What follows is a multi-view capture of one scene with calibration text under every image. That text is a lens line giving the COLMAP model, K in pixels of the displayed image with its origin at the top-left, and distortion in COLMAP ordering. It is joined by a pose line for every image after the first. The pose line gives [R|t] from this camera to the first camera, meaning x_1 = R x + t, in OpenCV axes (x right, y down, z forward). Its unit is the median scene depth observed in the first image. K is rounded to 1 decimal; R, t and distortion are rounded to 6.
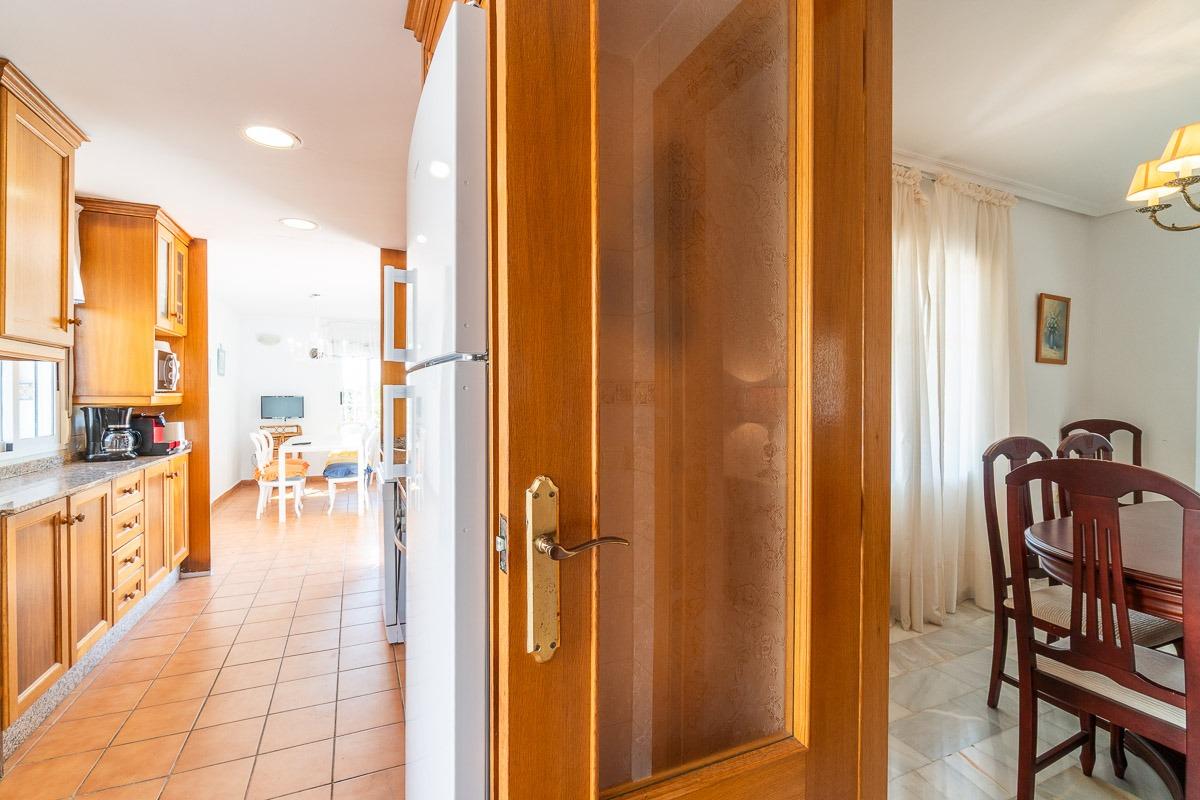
lens RADIAL K [[536.0, 0, 601.3], [0, 536.0, 398.1], [0, 0, 1]] dist [0.000332, -0.001033]
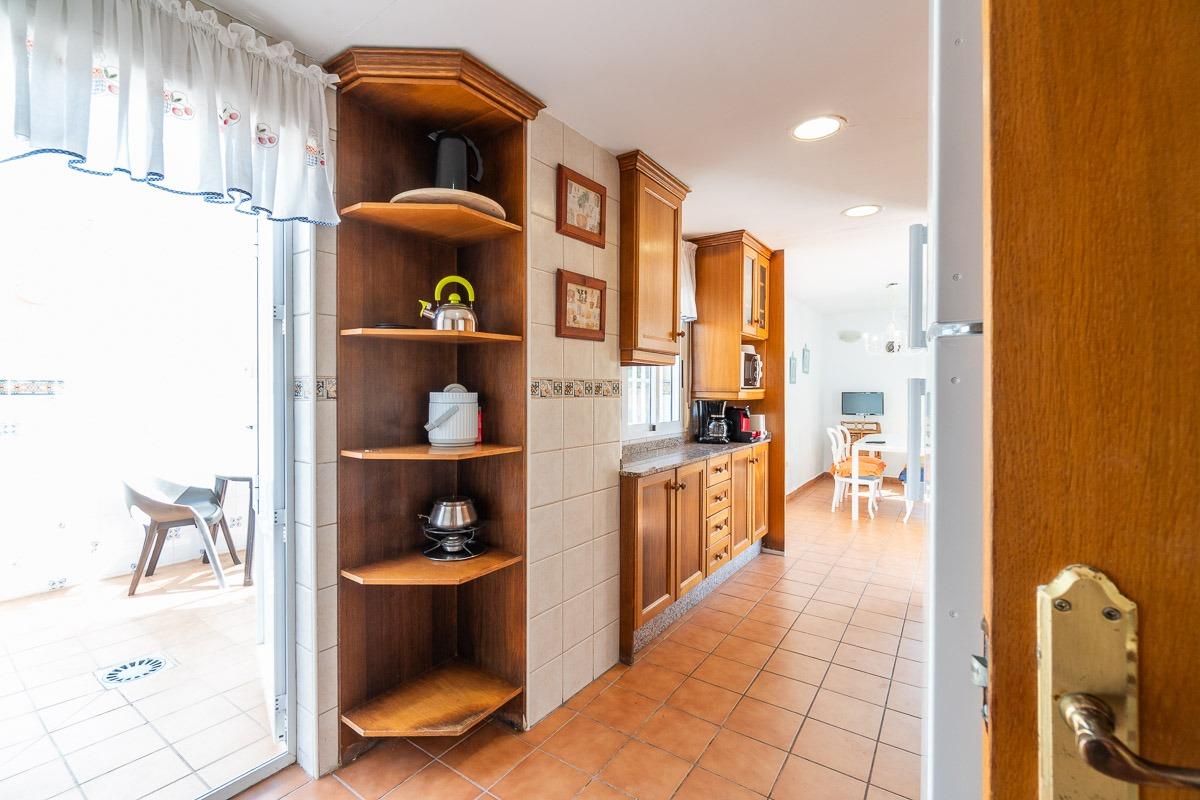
lens RADIAL K [[536.0, 0, 590.7], [0, 536.0, 390.8], [0, 0, 1]] dist [0.000332, -0.001033]
pose [[0.496632, 0.001523, -0.867960, 0.026341], [-0.007561, 0.999968, -0.002571, -0.000592], [0.867928, 0.007839, 0.496628, 0.131627]]
